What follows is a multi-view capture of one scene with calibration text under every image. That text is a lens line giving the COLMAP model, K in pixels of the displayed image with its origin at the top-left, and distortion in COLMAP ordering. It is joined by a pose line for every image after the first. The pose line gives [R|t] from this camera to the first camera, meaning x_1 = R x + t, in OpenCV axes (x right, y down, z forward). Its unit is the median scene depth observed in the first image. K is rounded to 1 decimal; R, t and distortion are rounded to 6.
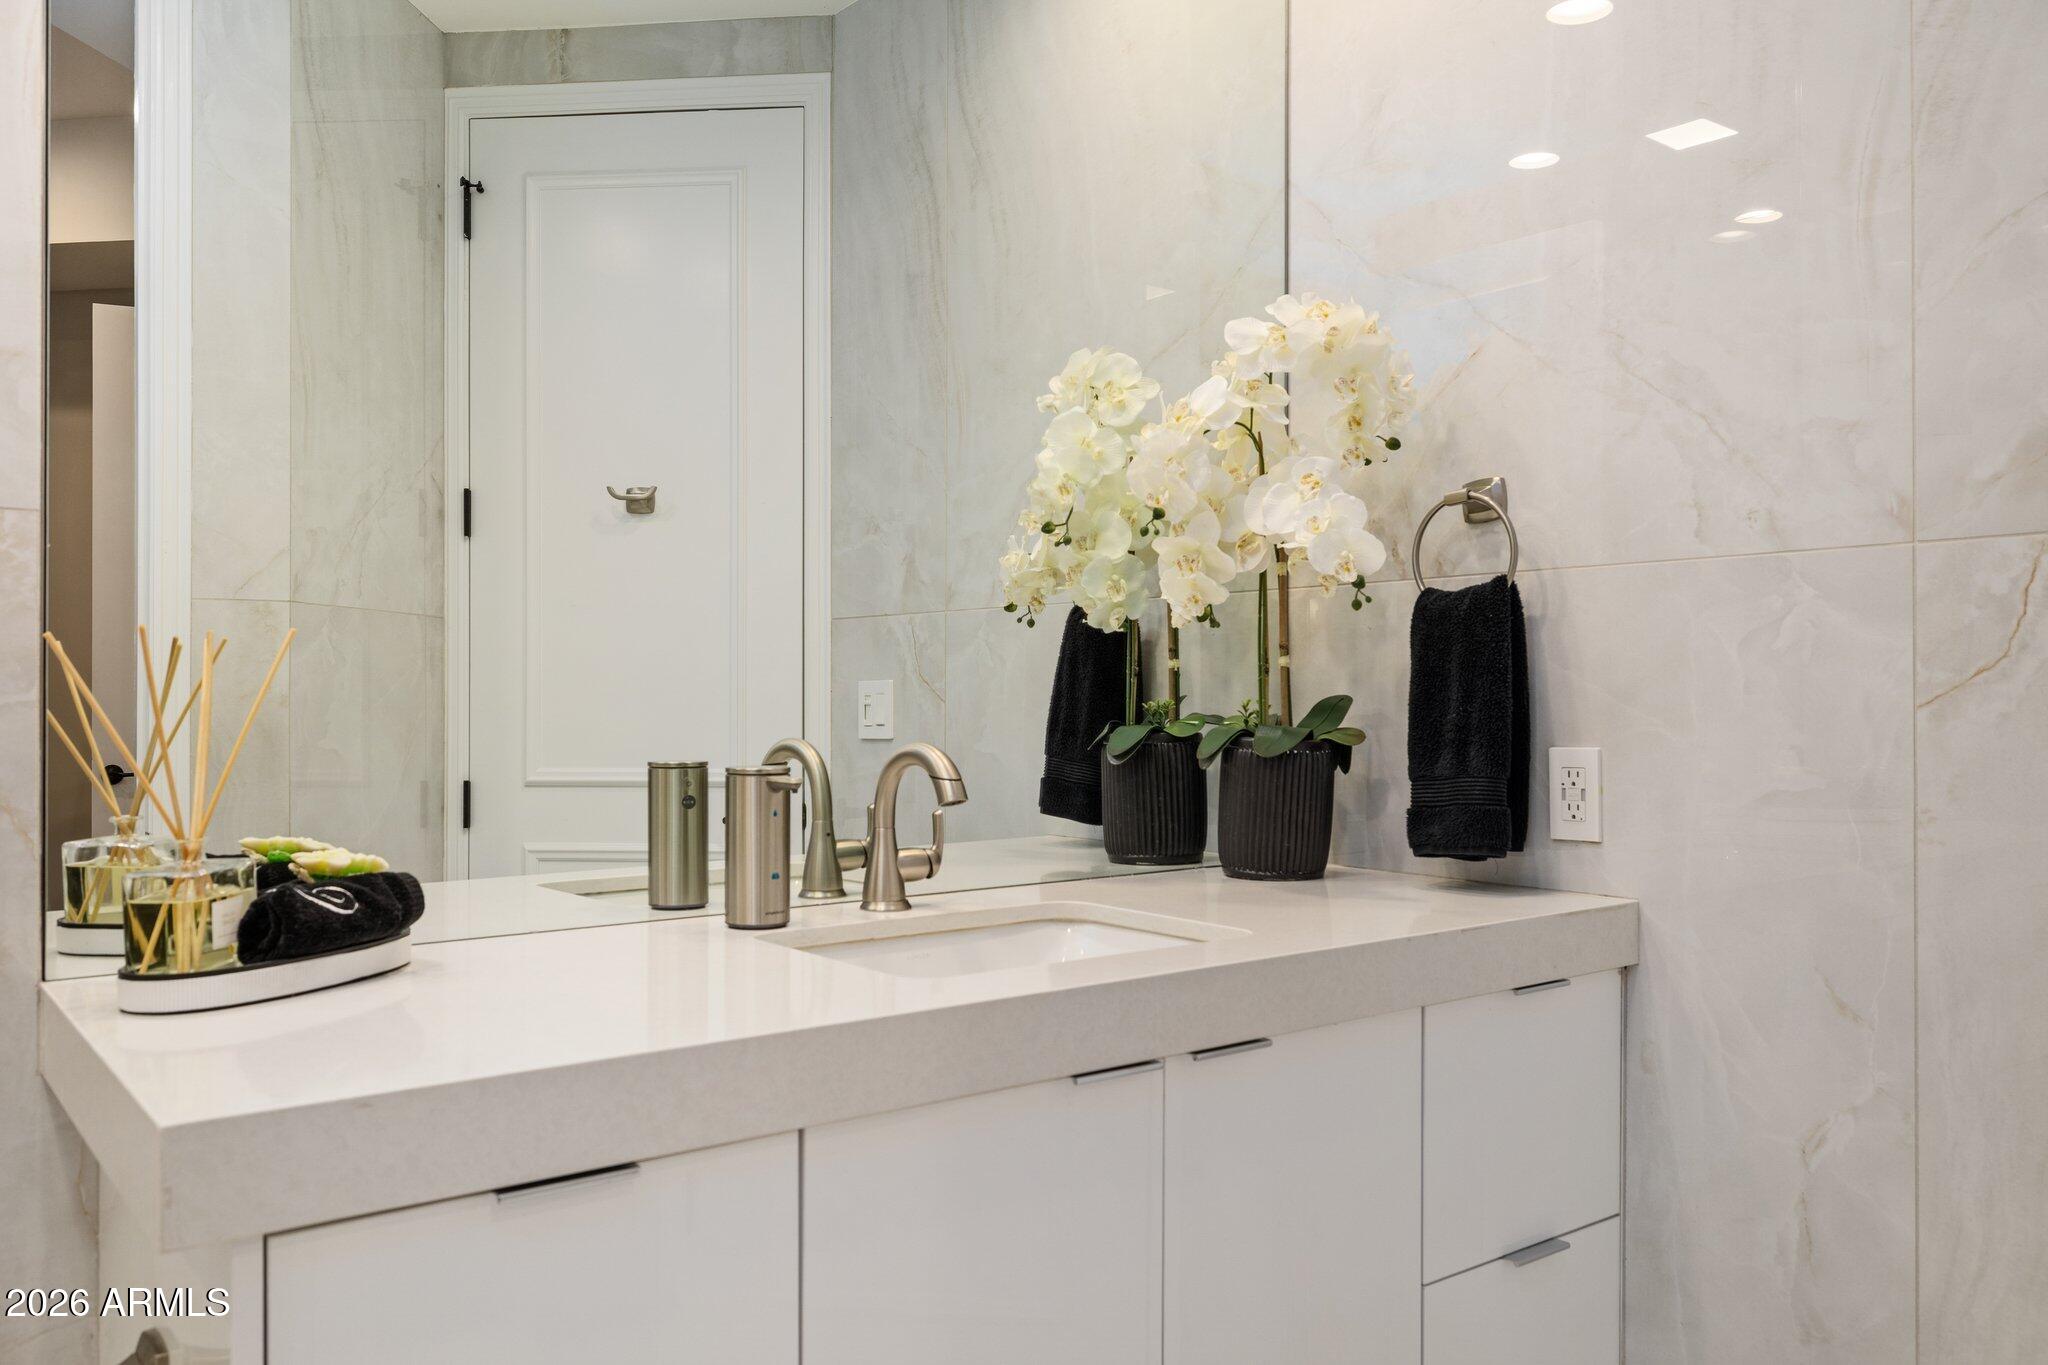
lens RADIAL K [[1576.7, 0, 1020.2], [0, 1576.7, 682.9], [0, 0, 1]] dist [0.010480, 0.002499]
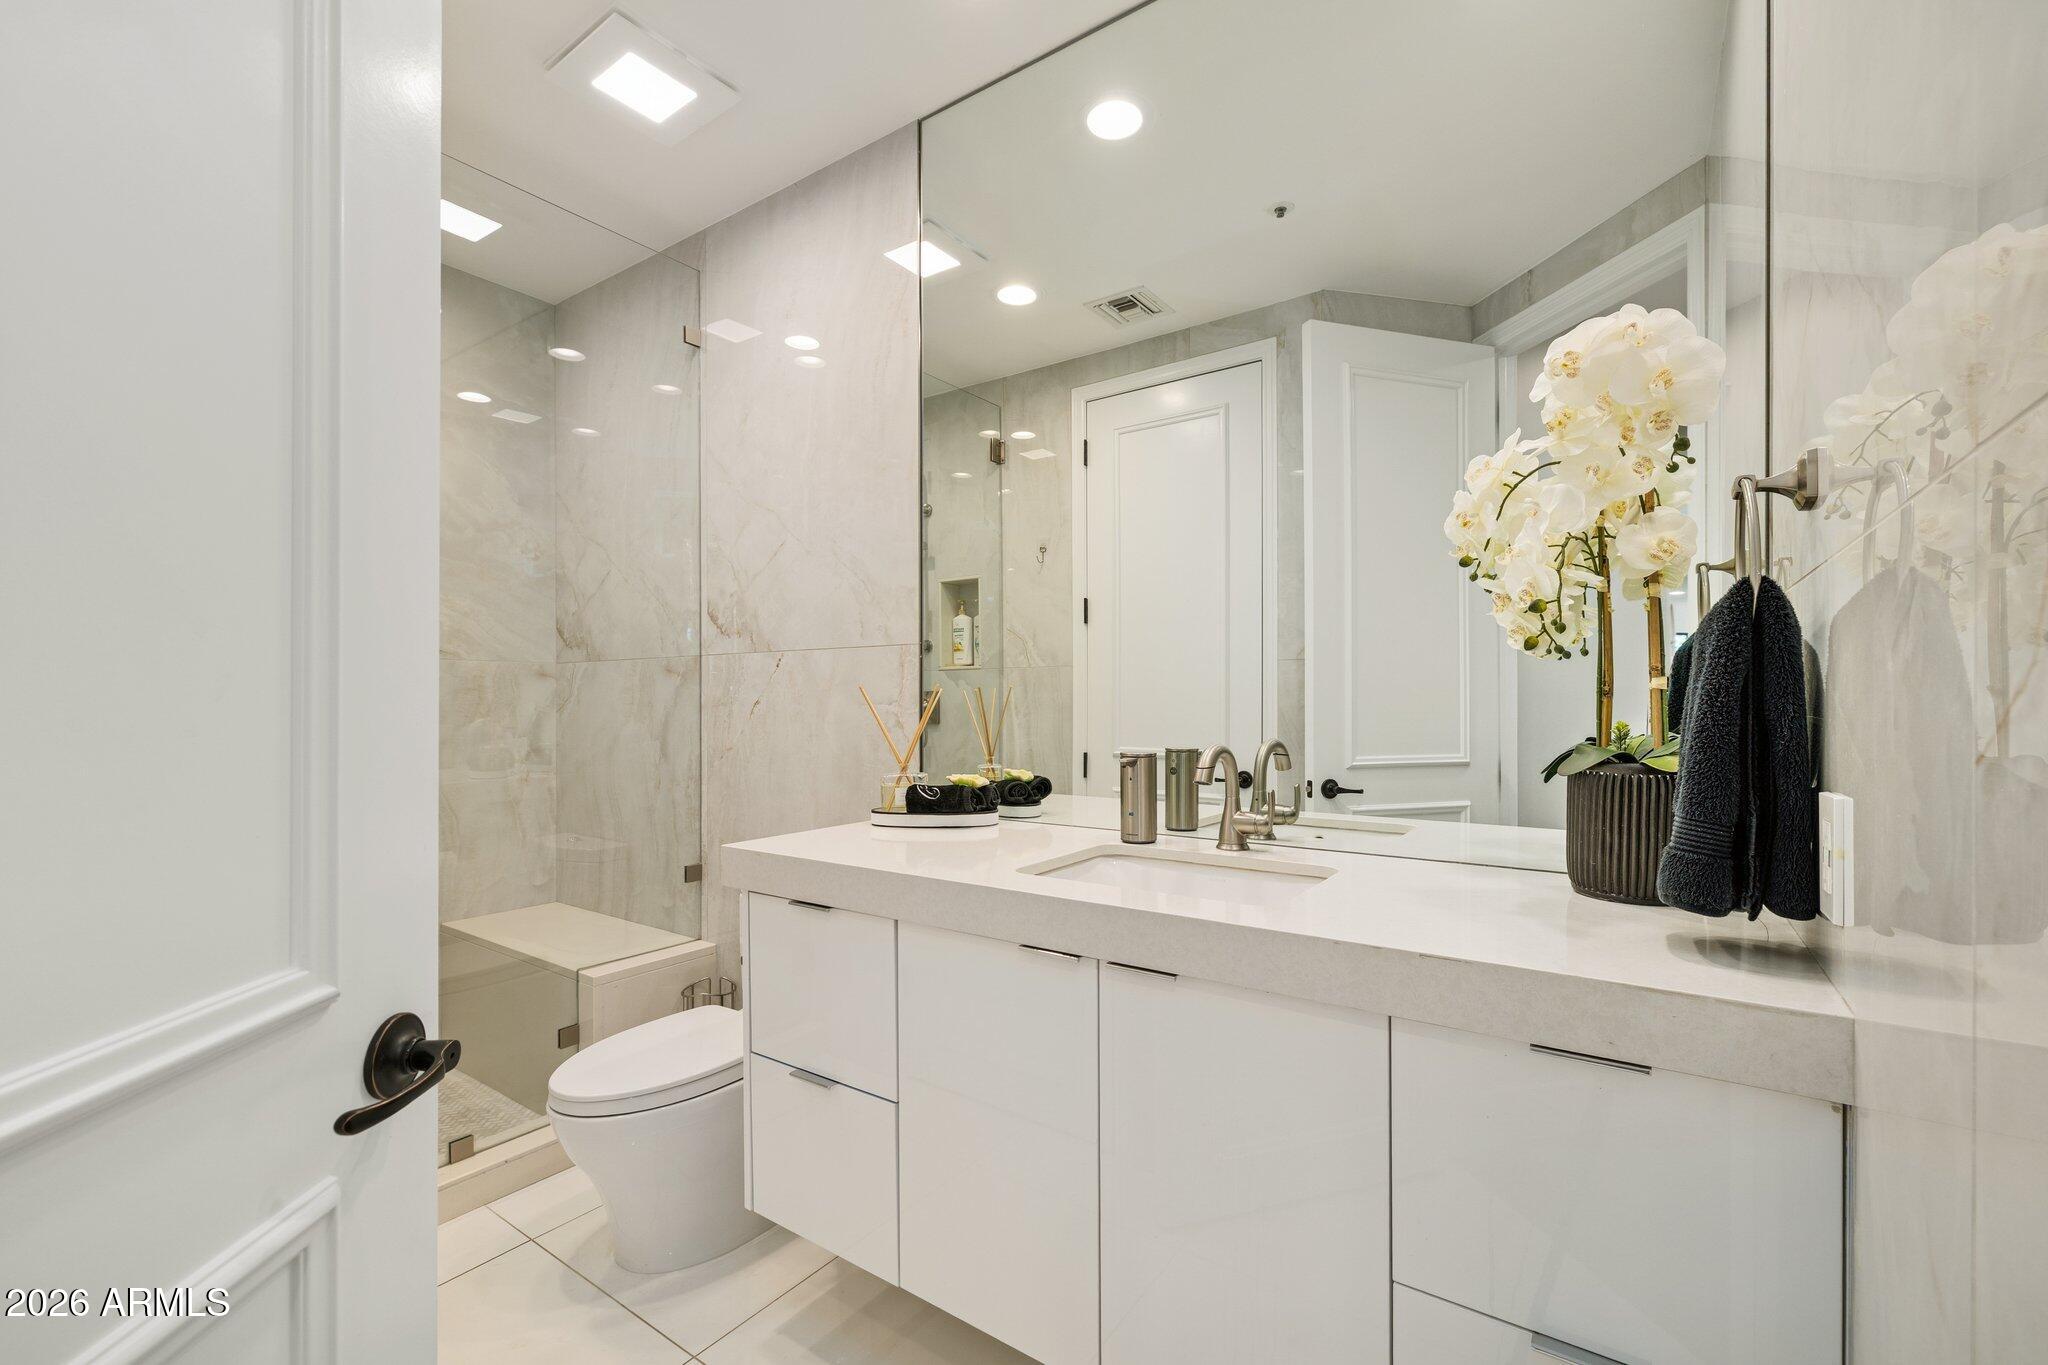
lens RADIAL K [[884.3, 0, 1020.1], [0, 884.3, 693.0], [0, 0, 1]] dist [0.000786, 0.000087]
pose [[0.289160, -0.017571, -0.957119, 0.536319], [-0.006282, 0.999775, -0.020252, 0.007914], [0.957260, 0.011869, 0.288985, 0.443132]]
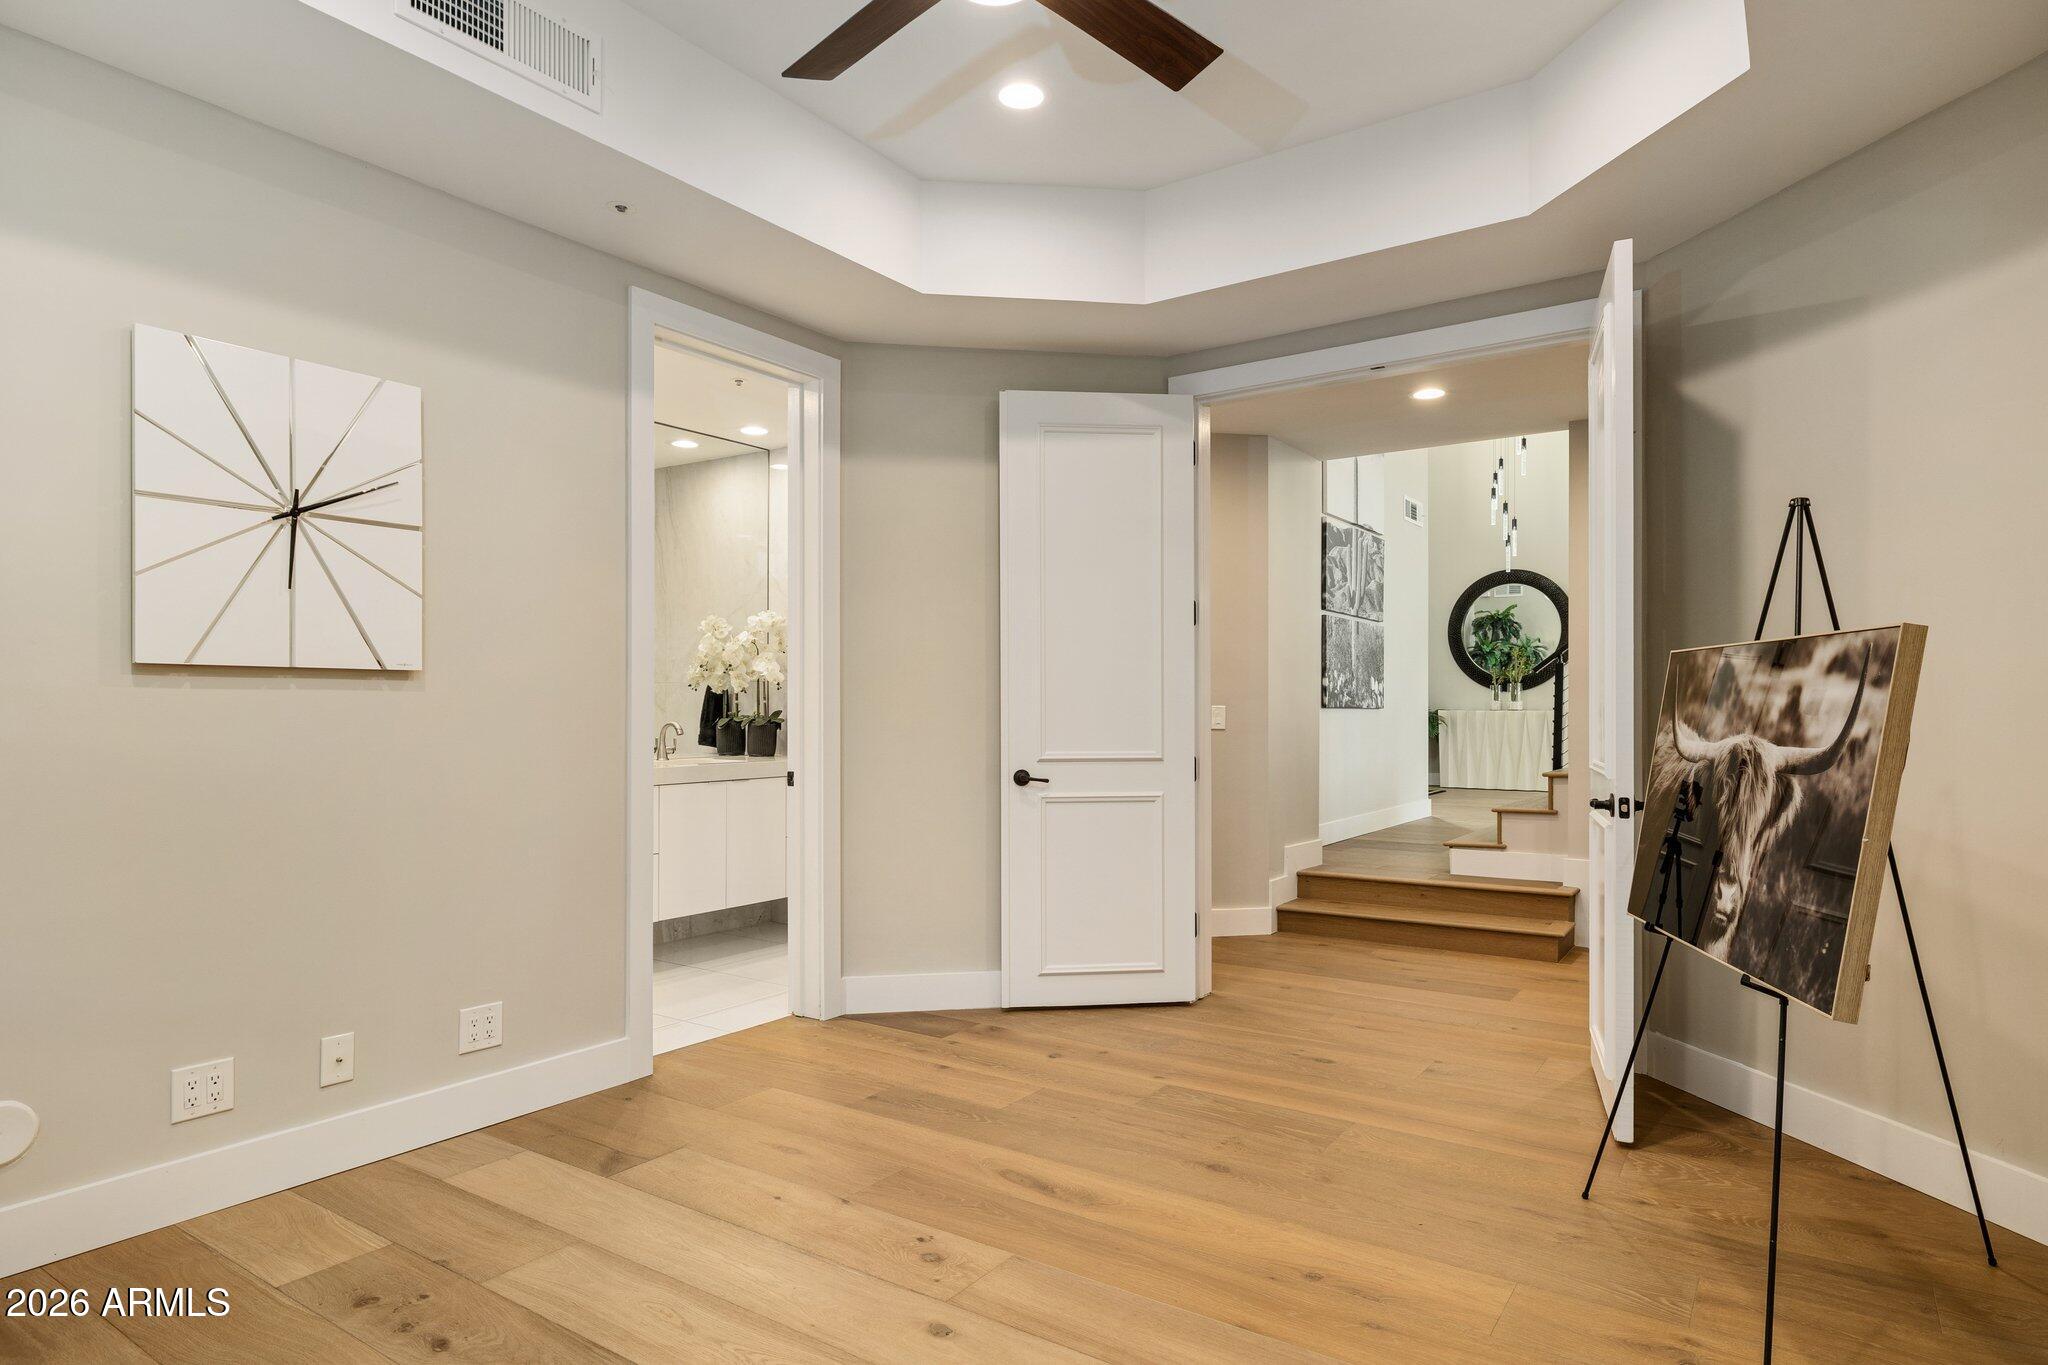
lens RADIAL K [[1100.0, 0, 1034.4], [0, 1100.0, 689.3], [0, 0, 1]] dist [0.000752, -0.000005]
pose [[0.949164, 0.000319, 0.314782, -0.055419], [0.002961, 0.999946, -0.009941, -0.014581], [-0.314769, 0.010367, 0.949112, -1.787275]]
